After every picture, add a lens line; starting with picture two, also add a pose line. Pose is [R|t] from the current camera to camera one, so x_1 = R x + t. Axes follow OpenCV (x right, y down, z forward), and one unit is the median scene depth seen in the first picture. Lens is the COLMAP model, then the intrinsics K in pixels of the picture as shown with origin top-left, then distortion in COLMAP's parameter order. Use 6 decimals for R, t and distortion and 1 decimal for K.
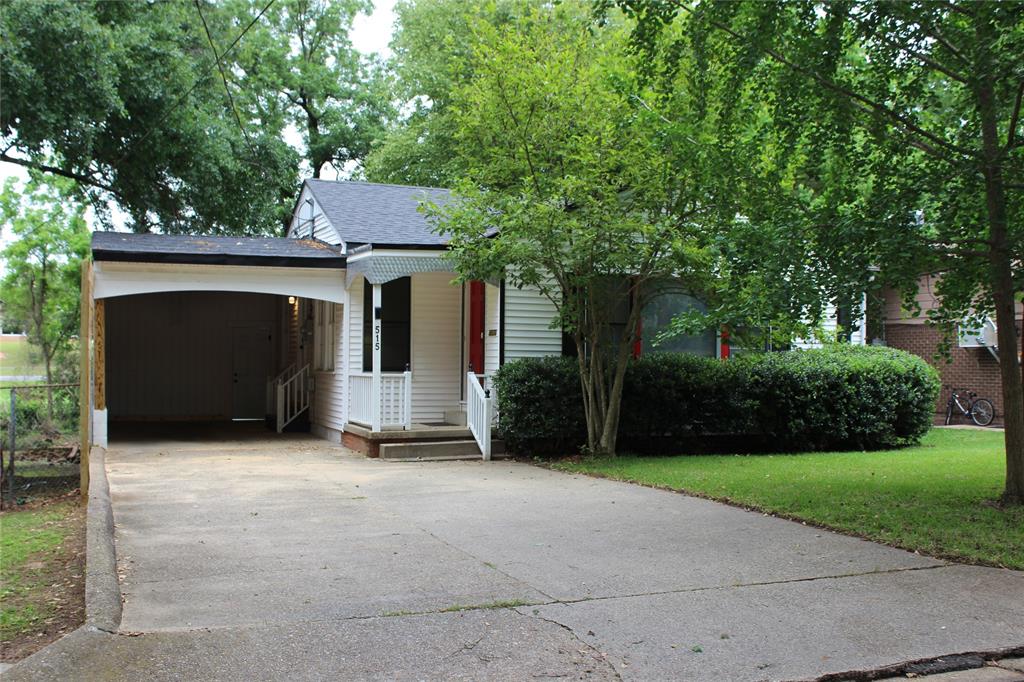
lens RADIAL K [[1148.0, 0, 514.3], [0, 1148.0, 341.8], [0, 0, 1]] dist [-0.096992, 0.000000]
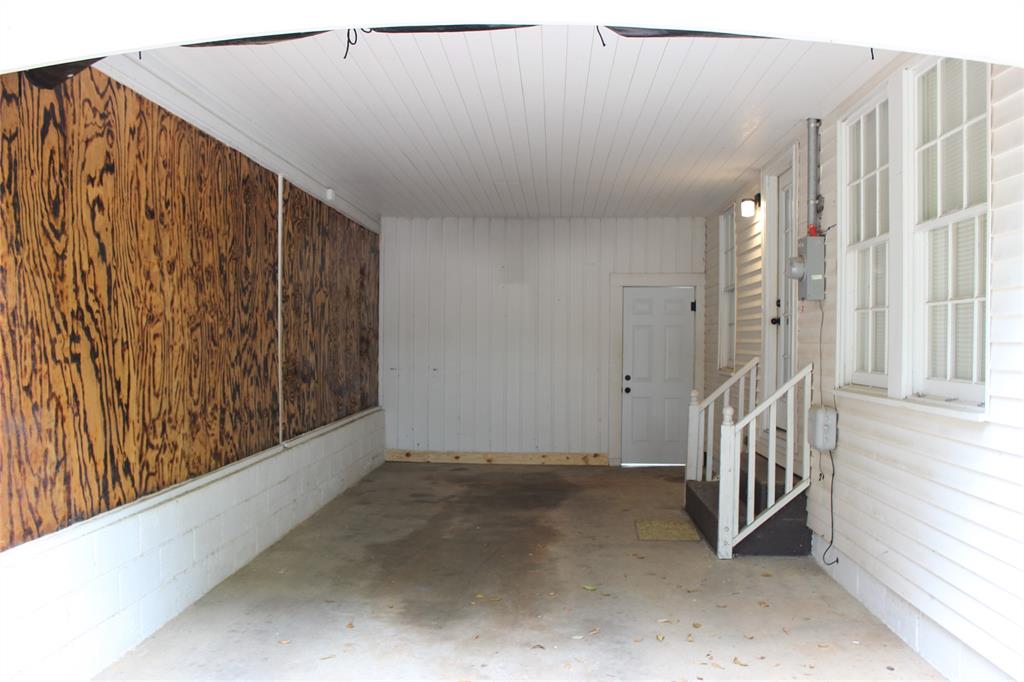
lens RADIAL K [[882.1, 0, 511.2], [0, 882.1, 341.3], [0, 0, 1]] dist [-0.130354, 0.090402]
pose [[0.918698, 0.002418, -0.394953, -0.158571], [0.003670, 0.999886, 0.014658, 0.007502], [0.394943, -0.014916, 0.918584, 0.718737]]
